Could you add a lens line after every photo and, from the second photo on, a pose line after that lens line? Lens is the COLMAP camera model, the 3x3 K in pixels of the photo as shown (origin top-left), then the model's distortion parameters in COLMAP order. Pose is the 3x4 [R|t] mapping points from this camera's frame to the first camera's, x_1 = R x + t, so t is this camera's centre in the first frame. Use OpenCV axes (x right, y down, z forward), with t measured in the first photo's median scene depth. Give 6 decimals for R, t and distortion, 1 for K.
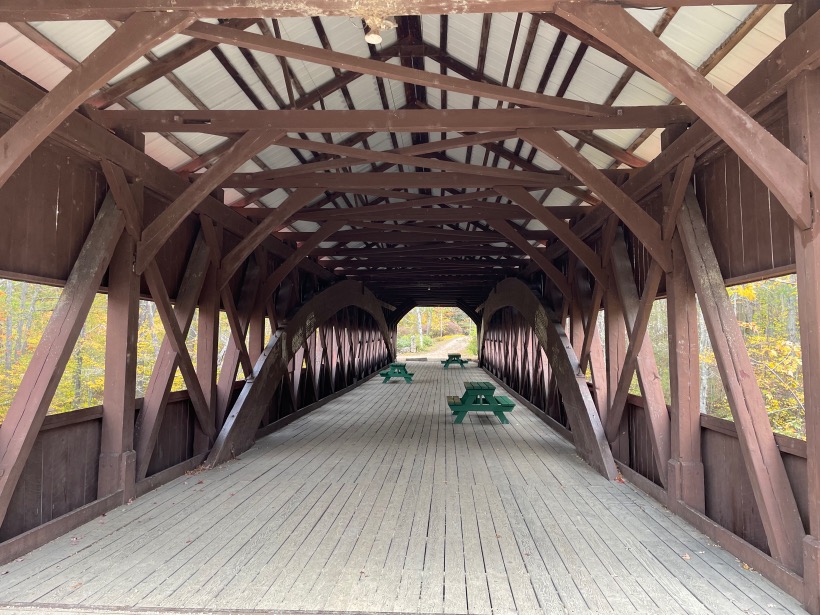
lens RADIAL K [[619.4, 0, 410.0], [0, 619.4, 307.5], [0, 0, 1]] dist [-0.005221, -0.001966]
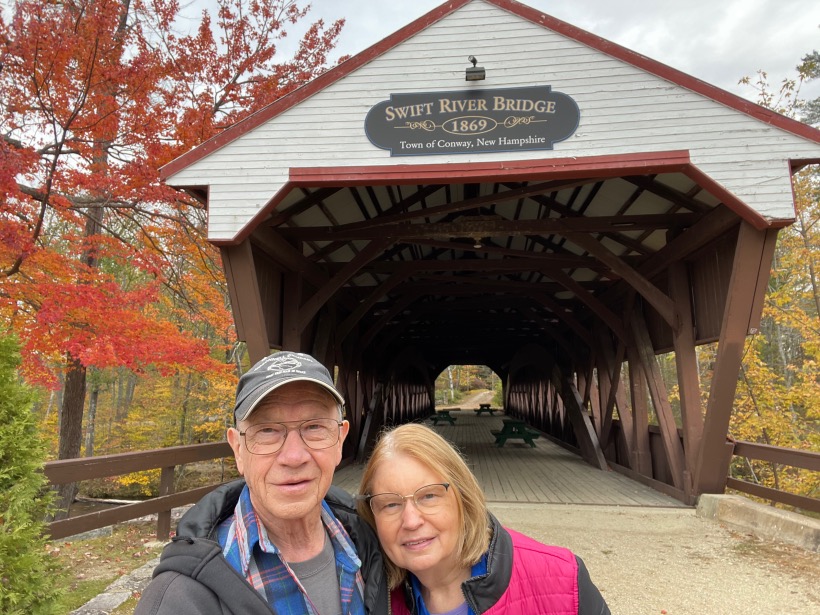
lens RADIAL K [[560.9, 0, 410.0], [0, 560.9, 307.5], [0, 0, 1]] dist [0.003802, 0.001123]
pose [[0.999056, -0.010965, -0.042042, -0.072305], [0.006564, 0.994616, -0.103419, -0.002197], [0.042950, 0.103045, 0.993749, -0.325800]]
